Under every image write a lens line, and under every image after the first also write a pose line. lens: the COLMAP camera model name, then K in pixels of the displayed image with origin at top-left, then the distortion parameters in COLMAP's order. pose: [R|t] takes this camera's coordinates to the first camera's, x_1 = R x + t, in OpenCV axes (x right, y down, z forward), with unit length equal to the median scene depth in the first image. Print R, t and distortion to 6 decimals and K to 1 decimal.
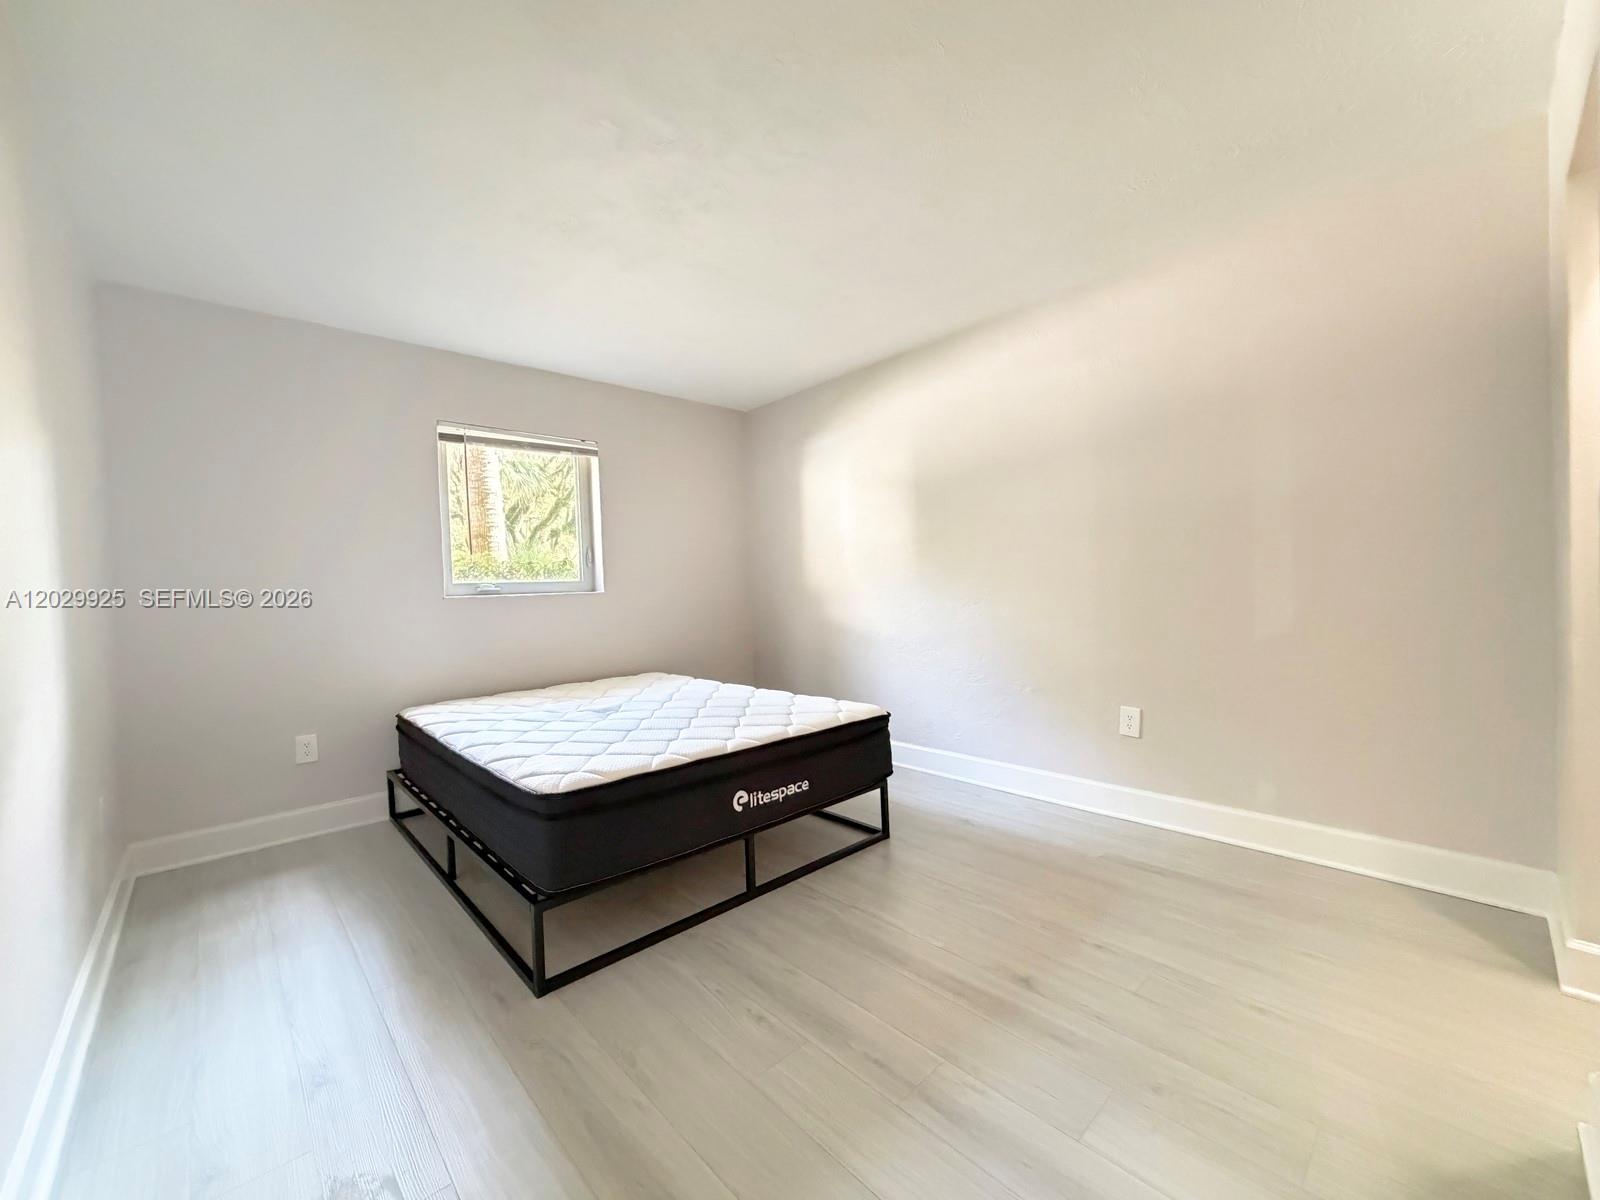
lens RADIAL K [[633.7, 0, 790.1], [0, 633.7, 590.2], [0, 0, 1]] dist [0.002927, -0.000434]
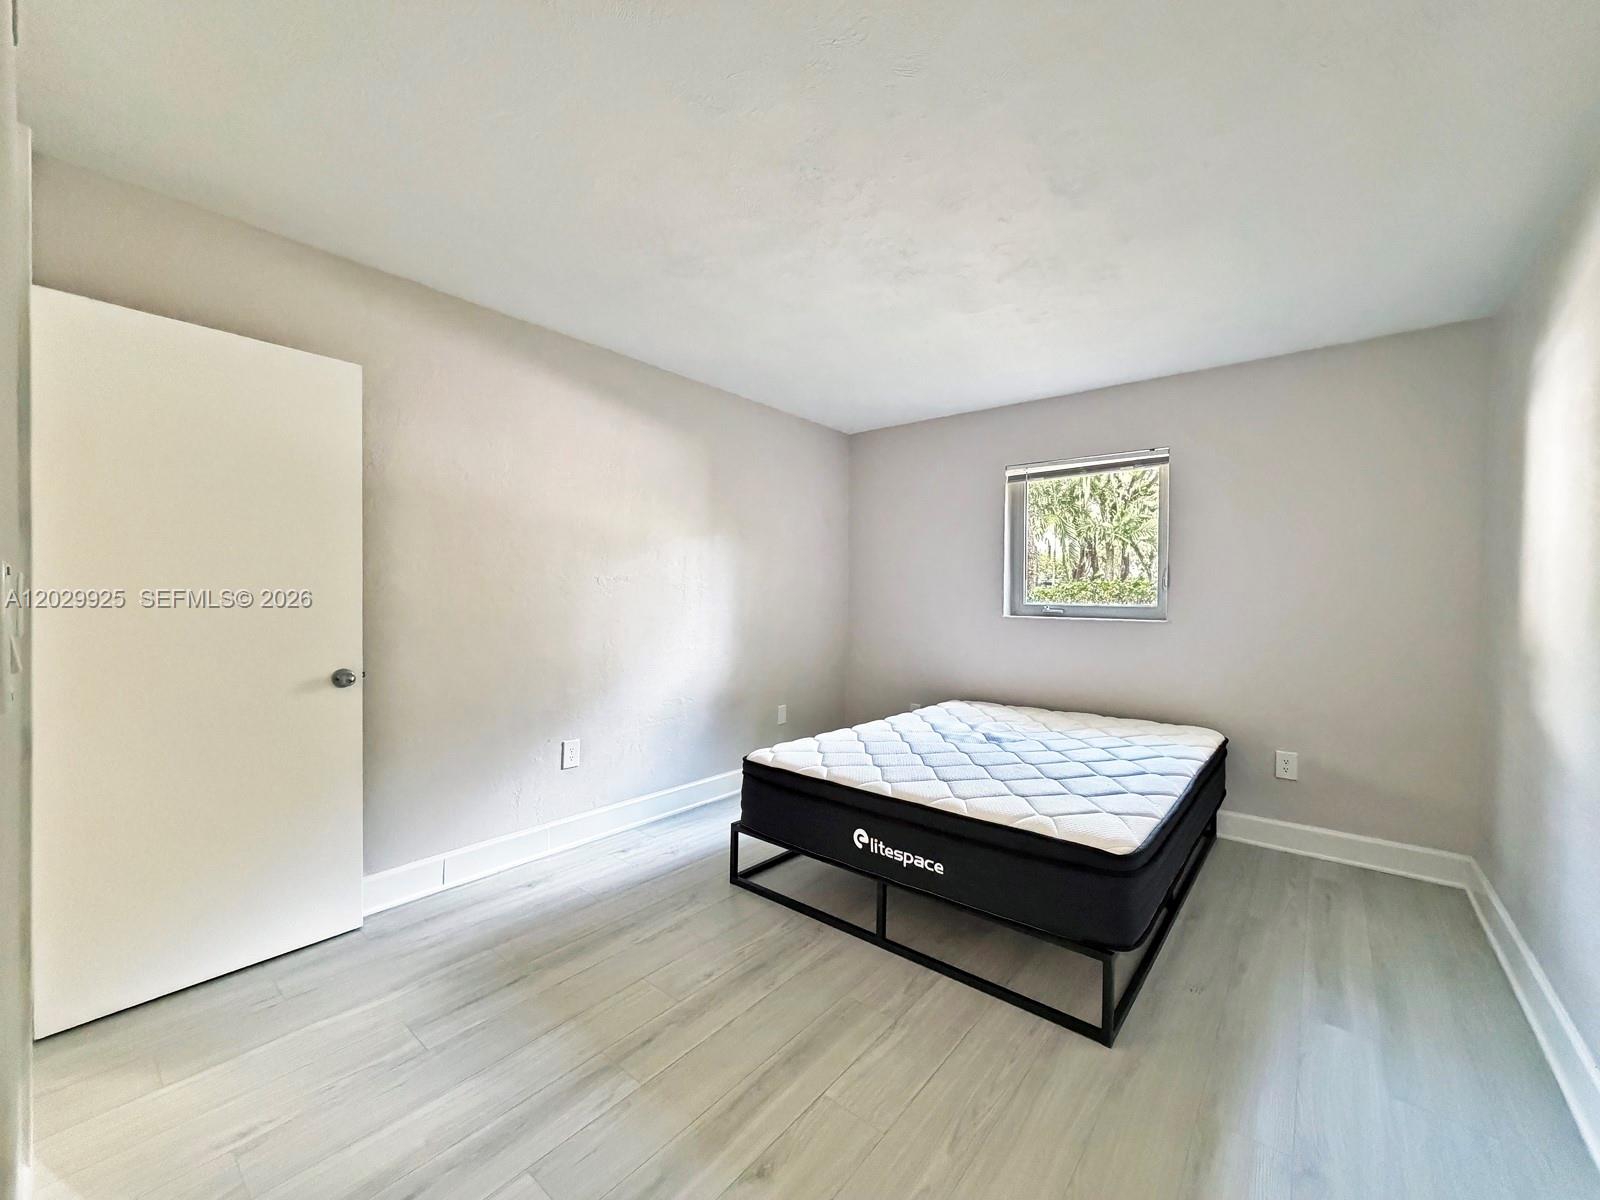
lens RADIAL K [[633.7, 0, 789.4], [0, 633.7, 600.4], [0, 0, 1]] dist [0.002927, -0.000434]
pose [[0.127038, 0.032637, -0.991361, 0.857134], [-0.030007, 0.999128, 0.029048, -0.068867], [0.991444, 0.026058, 0.127906, 0.716477]]
